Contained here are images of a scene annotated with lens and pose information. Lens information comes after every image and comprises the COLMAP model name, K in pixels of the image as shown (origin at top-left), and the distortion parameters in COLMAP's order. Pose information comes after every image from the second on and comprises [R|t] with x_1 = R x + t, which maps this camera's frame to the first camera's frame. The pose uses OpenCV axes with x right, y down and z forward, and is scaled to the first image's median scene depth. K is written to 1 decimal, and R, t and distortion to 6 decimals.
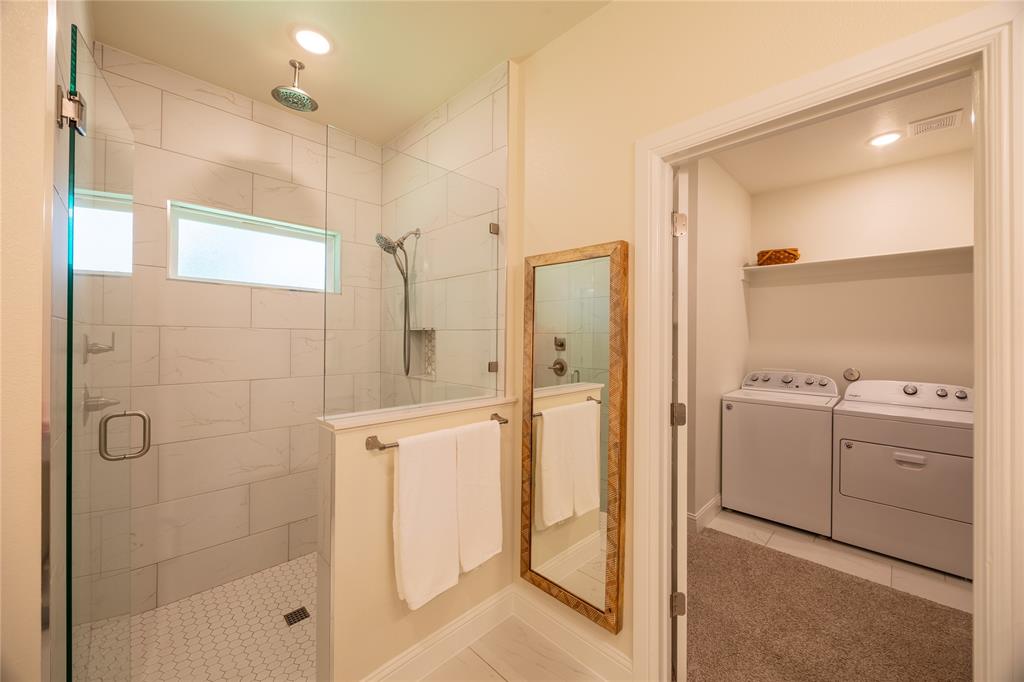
lens RADIAL K [[397.5, 0, 507.8], [0, 397.5, 339.3], [0, 0, 1]] dist [-0.002579, -0.000160]
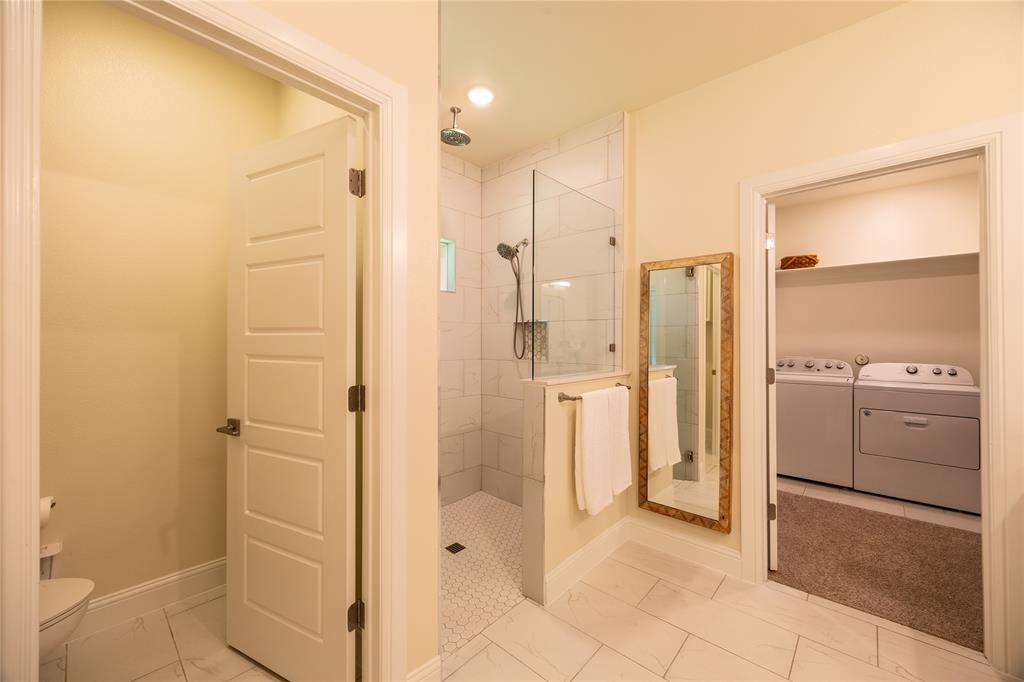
lens RADIAL K [[403.0, 0, 512.0], [0, 403.0, 341.0], [0, 0, 1]] dist [0.001047, -0.000077]
pose [[0.998931, -0.005464, 0.045894, -0.420754], [0.005598, 0.999980, -0.002788, 0.049182], [-0.045878, 0.003041, 0.998942, -0.293686]]
